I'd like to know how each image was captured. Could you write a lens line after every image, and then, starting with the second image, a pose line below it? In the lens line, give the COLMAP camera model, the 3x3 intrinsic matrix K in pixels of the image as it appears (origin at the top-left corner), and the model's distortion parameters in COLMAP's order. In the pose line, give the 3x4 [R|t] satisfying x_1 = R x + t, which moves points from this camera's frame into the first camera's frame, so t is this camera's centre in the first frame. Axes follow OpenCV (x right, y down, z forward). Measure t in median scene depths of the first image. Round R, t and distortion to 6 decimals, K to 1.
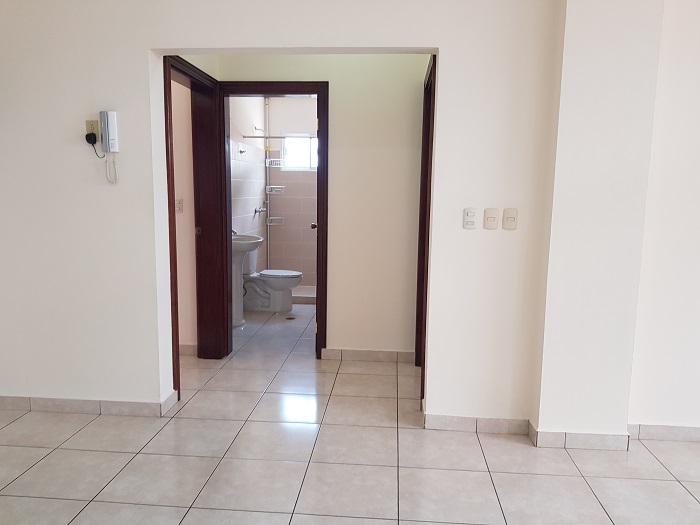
lens RADIAL K [[545.4, 0, 348.0], [0, 545.4, 265.6], [0, 0, 1]] dist [0.034551, -0.060418]
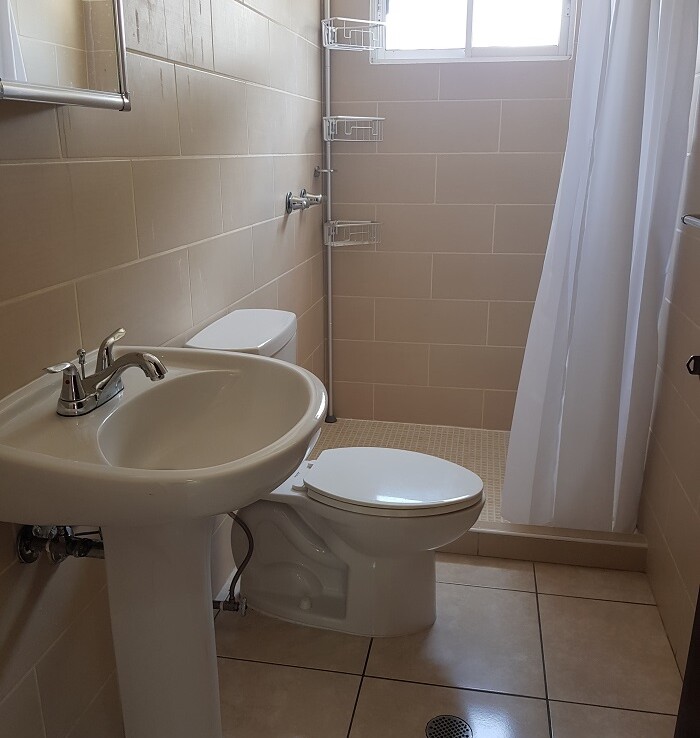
lens RADIAL K [[732.7, 0, 350.1], [0, 732.7, 367.8], [0, 0, 1]] dist [0.009244, 0.000000]
pose [[0.994513, 0.012883, -0.103821, -0.091406], [0.004940, 0.985499, 0.169607, -0.078611], [0.104501, -0.169189, 0.980028, 0.585871]]
